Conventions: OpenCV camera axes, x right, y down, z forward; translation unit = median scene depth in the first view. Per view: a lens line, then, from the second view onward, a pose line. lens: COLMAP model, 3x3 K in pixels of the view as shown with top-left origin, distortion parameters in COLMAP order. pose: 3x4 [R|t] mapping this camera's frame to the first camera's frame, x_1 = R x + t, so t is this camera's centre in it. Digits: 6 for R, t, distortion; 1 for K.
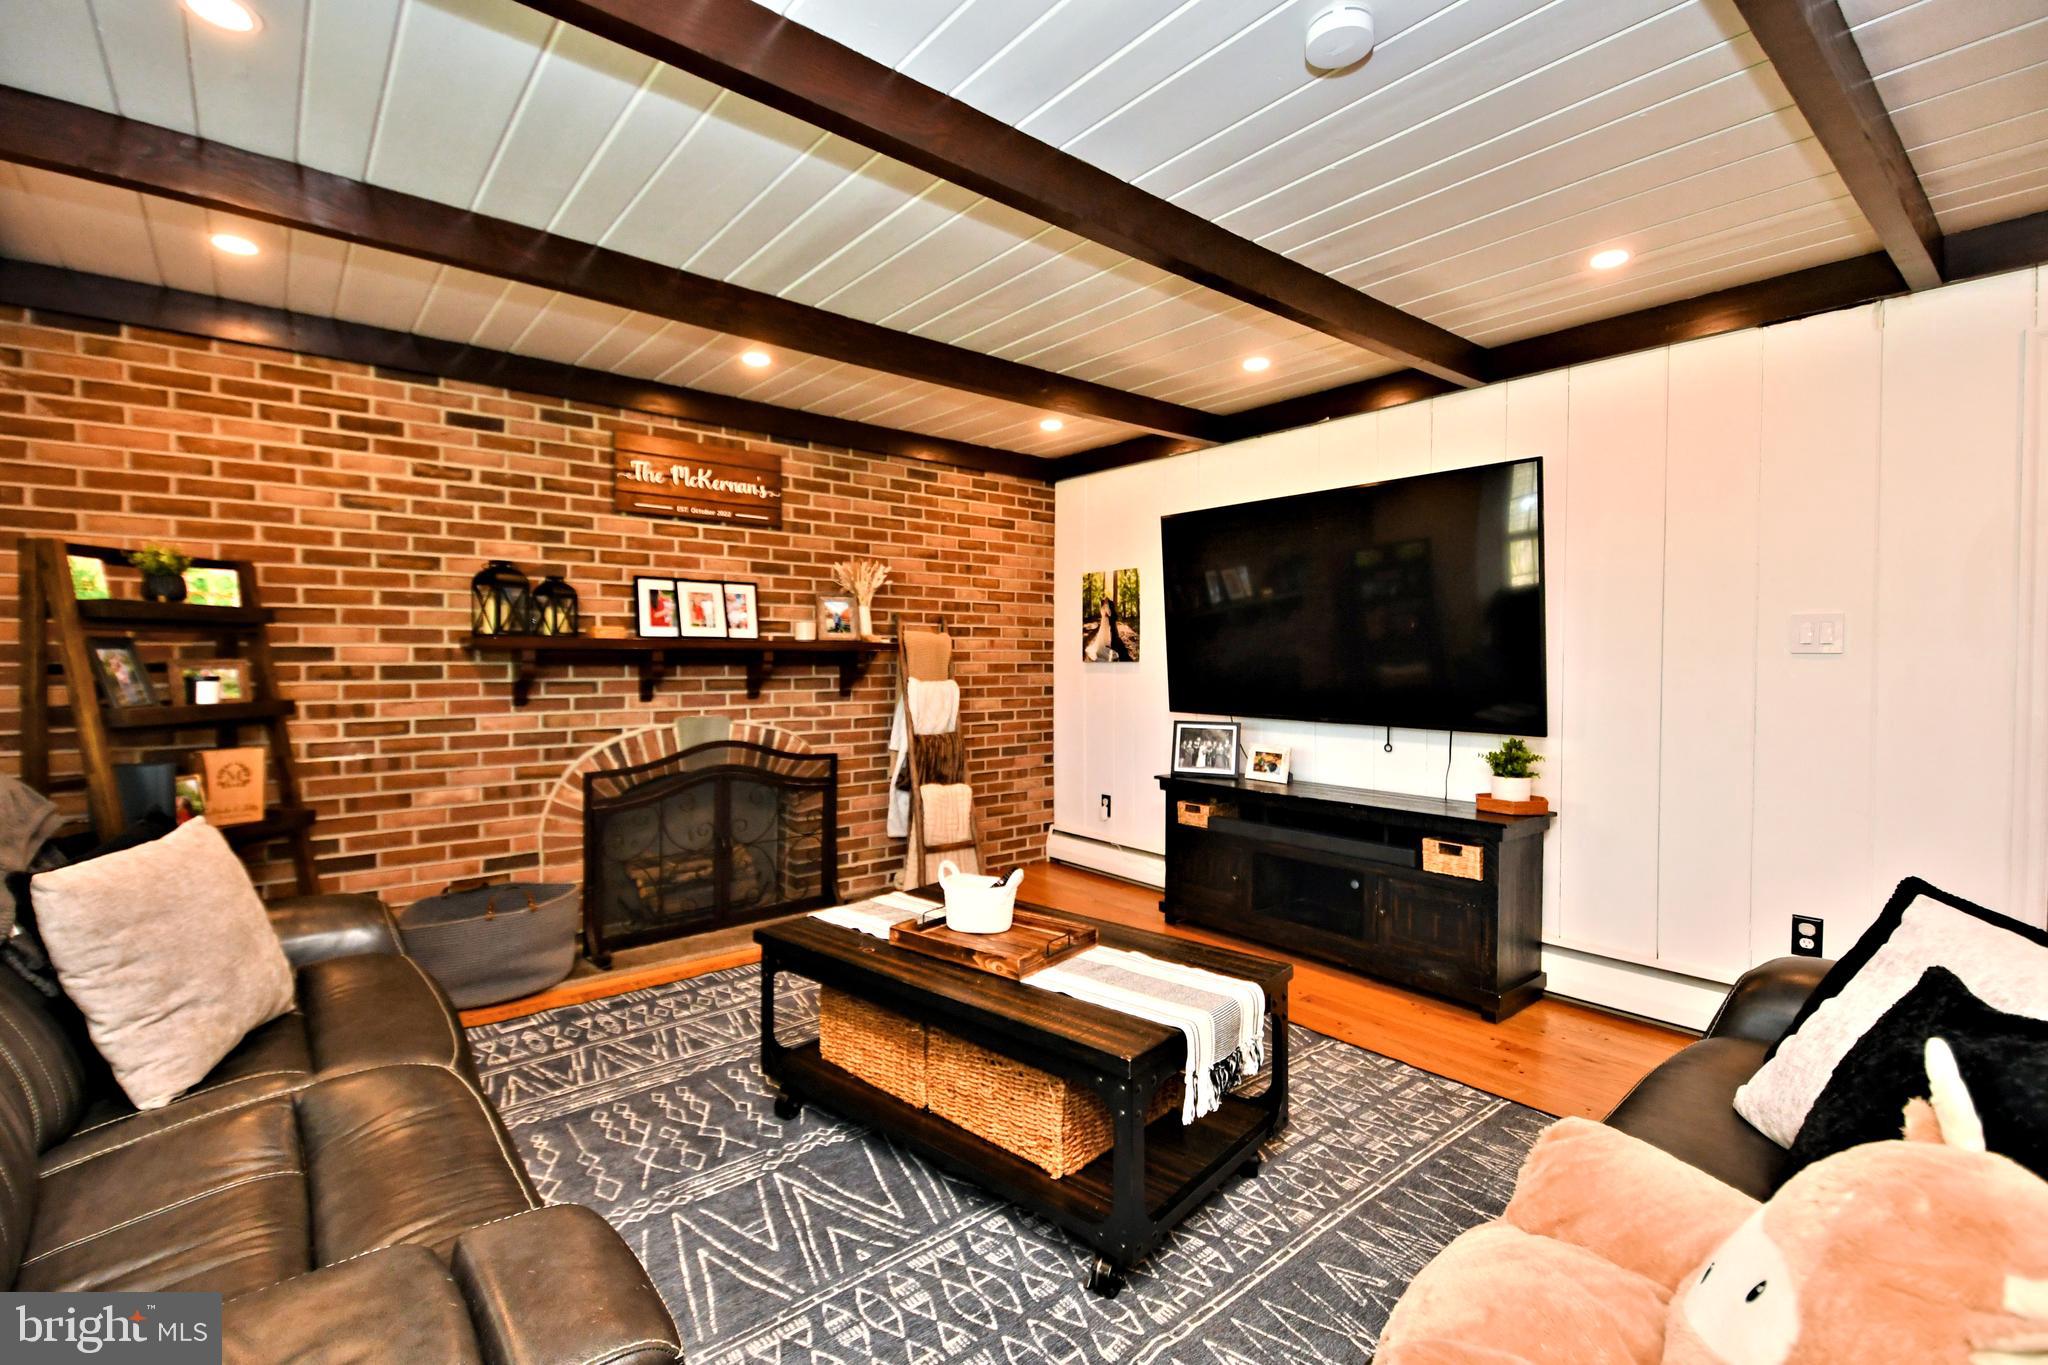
lens RADIAL K [[904.0, 0, 1008.2], [0, 904.0, 683.6], [0, 0, 1]] dist [0.027037, -0.000739]
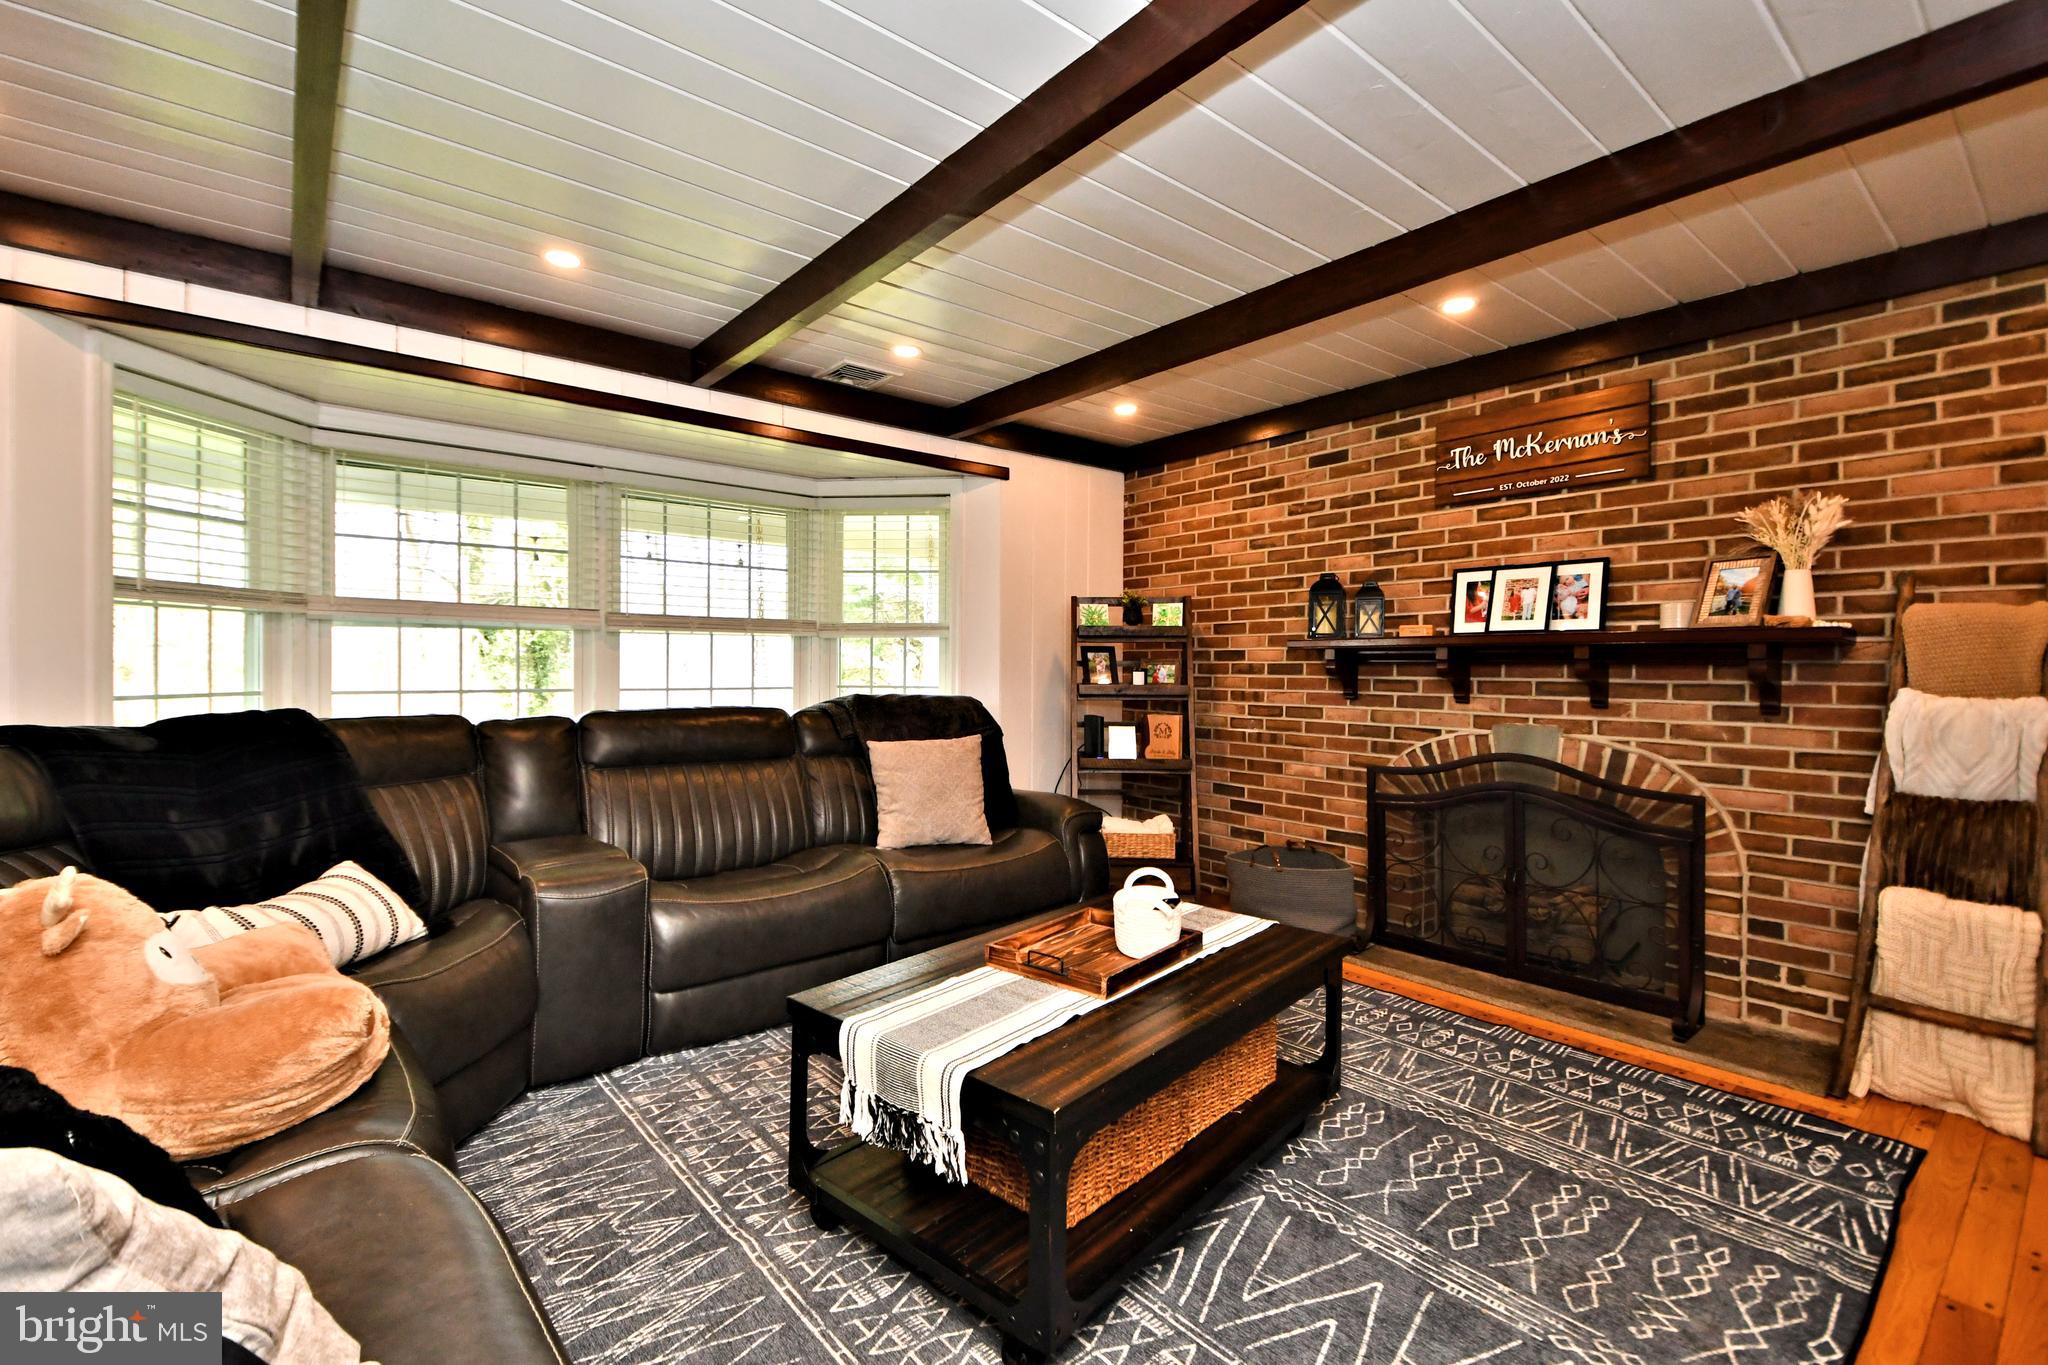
lens RADIAL K [[904.0, 0, 1009.9], [0, 904.0, 668.2], [0, 0, 1]] dist [0.027037, -0.000739]
pose [[-0.007309, 0.000338, -0.999973, 0.537277], [-0.033960, 0.999423, 0.000586, -0.000899], [0.999396, 0.033963, -0.007293, 0.541207]]
